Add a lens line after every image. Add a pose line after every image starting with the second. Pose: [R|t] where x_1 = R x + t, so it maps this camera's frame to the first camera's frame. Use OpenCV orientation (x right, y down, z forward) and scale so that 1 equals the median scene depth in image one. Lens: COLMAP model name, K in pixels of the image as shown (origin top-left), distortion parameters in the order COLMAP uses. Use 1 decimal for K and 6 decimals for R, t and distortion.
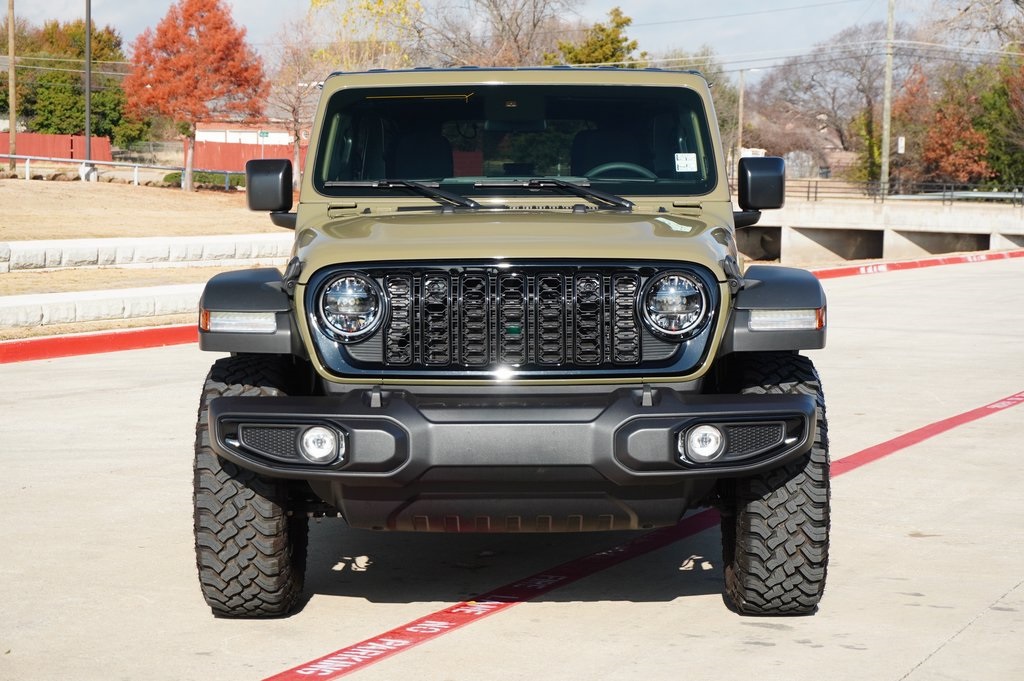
lens RADIAL K [[2256.4, 0, 512.0], [0, 2256.4, 340.5], [0, 0, 1]] dist [-0.004131, 0.087161]
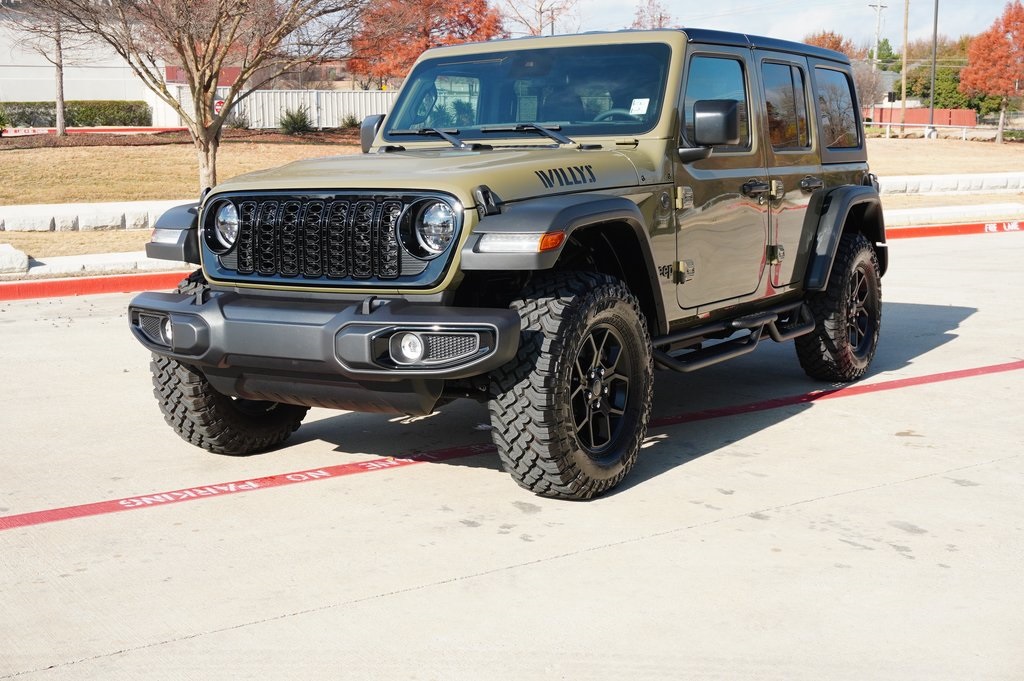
lens RADIAL K [[1344.2, 0, 512.0], [0, 1344.2, 340.5], [0, 0, 1]] dist [0.003946, 0.007301]
pose [[0.842078, 0.057893, -0.536240, 0.406226], [-0.017138, 0.996593, 0.080680, -0.012129], [0.539084, -0.058749, 0.840201, 0.366556]]
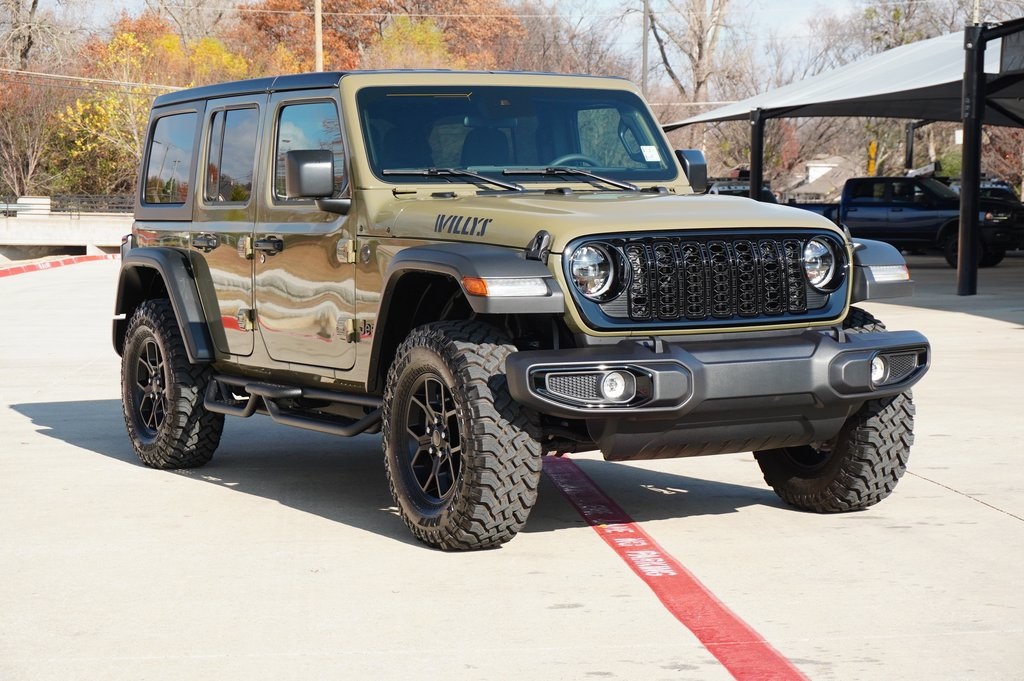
lens RADIAL K [[2256.4, 0, 512.0], [0, 2256.4, 340.5], [0, 0, 1]] dist [-0.004131, 0.087161]
pose [[0.868180, -0.039690, 0.494660, -0.583299], [0.043149, 0.999059, 0.004431, 0.011687], [-0.494370, 0.017498, 0.869076, 0.001697]]
